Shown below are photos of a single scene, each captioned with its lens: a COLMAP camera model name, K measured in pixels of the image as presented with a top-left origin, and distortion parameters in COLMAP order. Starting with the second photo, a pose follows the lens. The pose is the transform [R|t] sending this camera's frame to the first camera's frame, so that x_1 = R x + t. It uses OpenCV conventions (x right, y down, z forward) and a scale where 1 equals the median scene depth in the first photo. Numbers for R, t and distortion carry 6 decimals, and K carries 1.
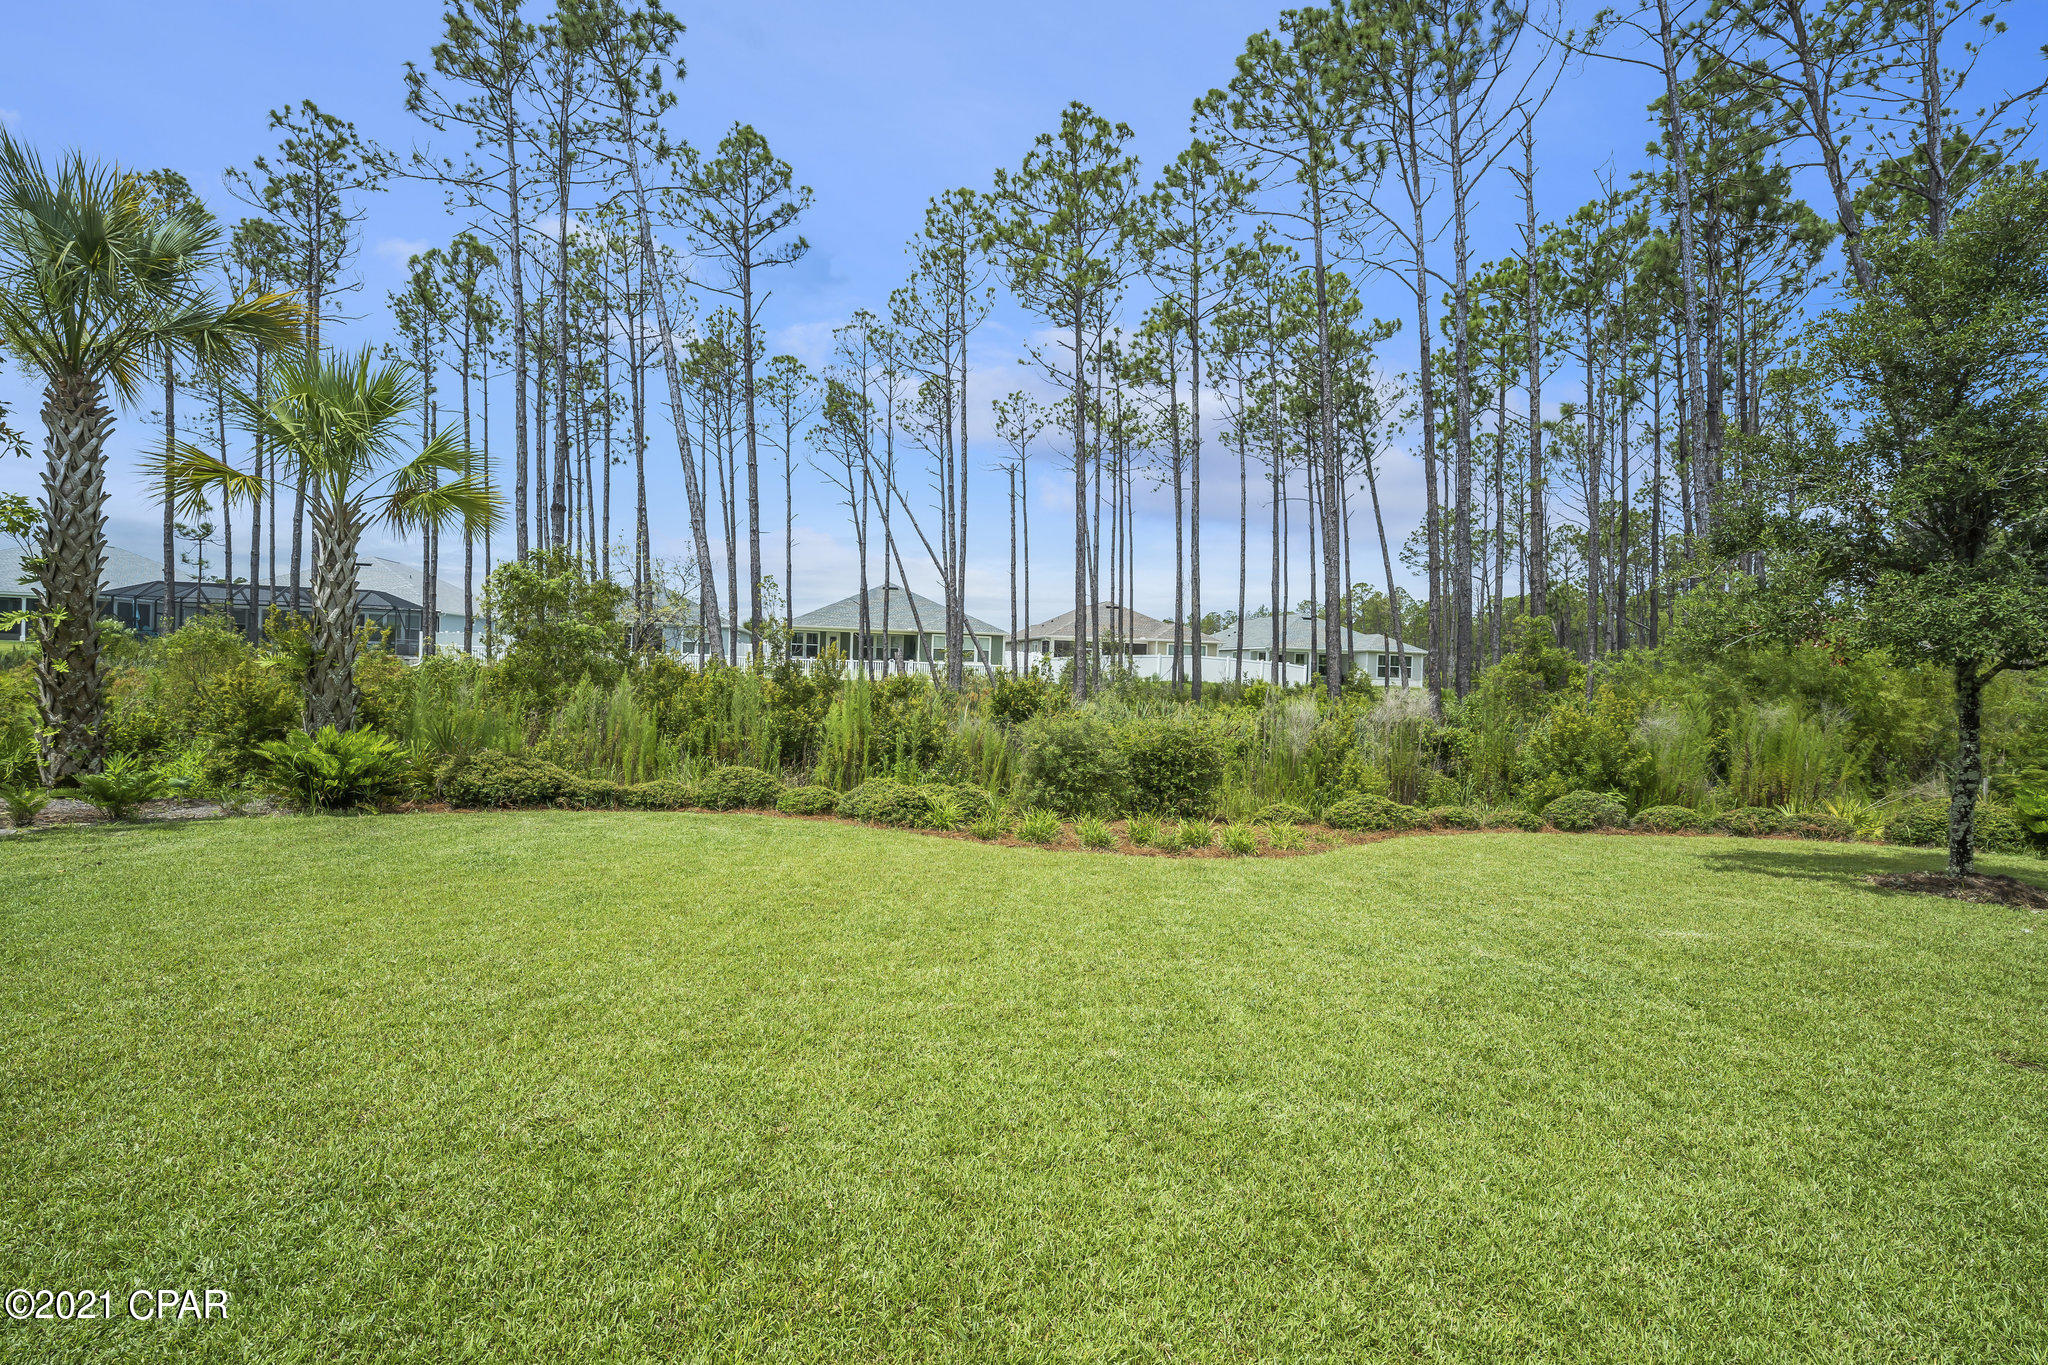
lens RADIAL K [[962.6, 0, 1024.0], [0, 962.6, 682.5], [0, 0, 1]] dist [-0.021666, -0.000160]
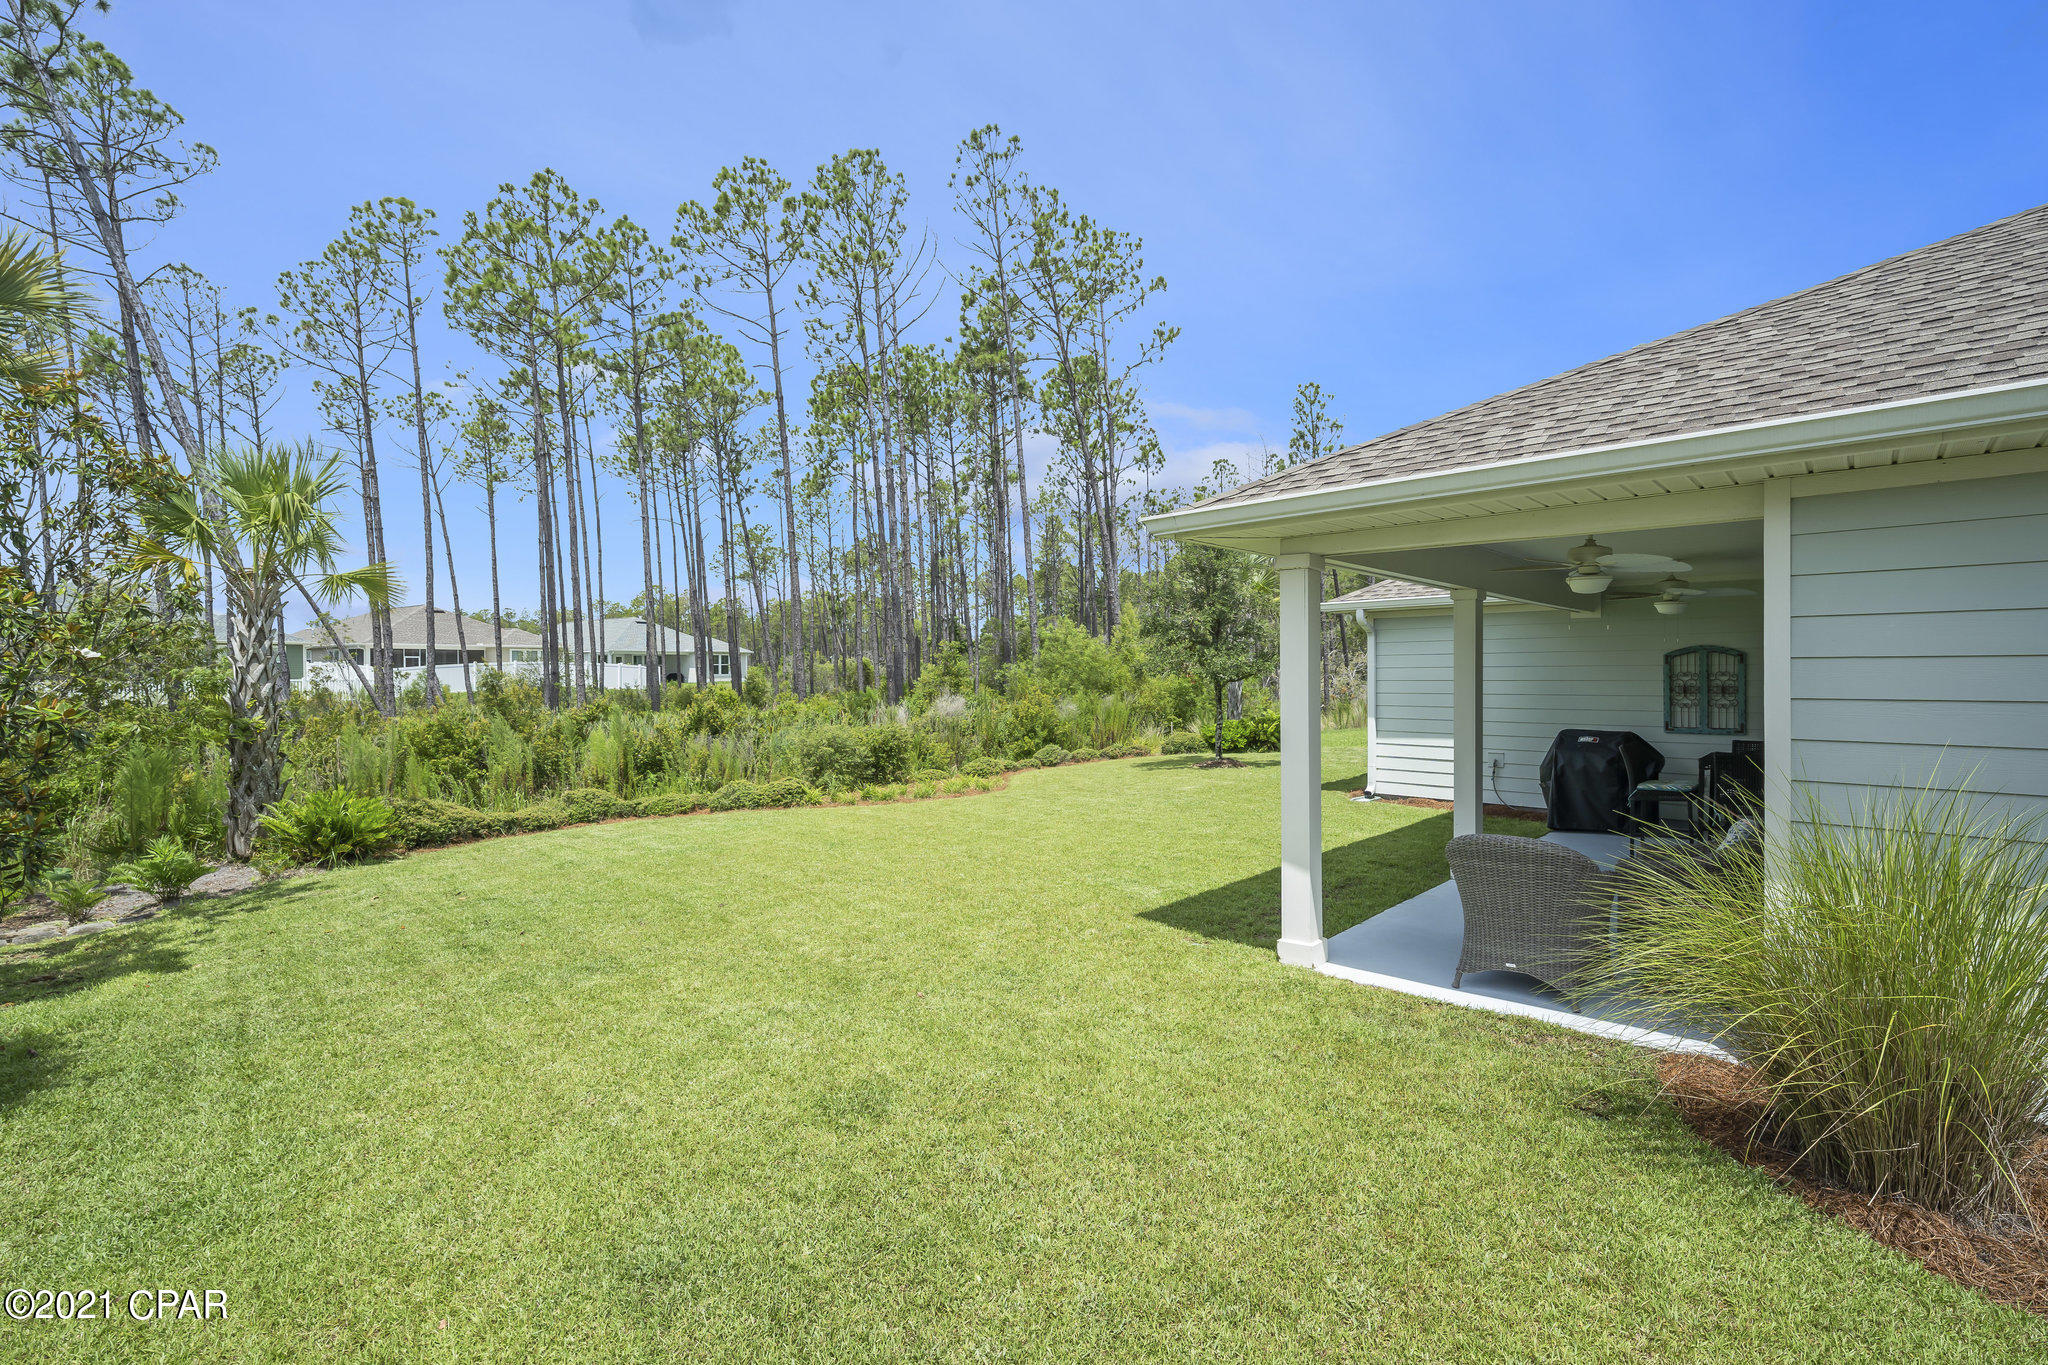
lens RADIAL K [[937.8, 0, 1026.8], [0, 937.8, 678.1], [0, 0, 1]] dist [-0.001743, -0.000149]
pose [[0.703537, -0.044777, 0.709246, -0.797185], [0.036796, 0.998970, 0.026568, -0.073964], [-0.709705, 0.007406, 0.704460, -0.302866]]
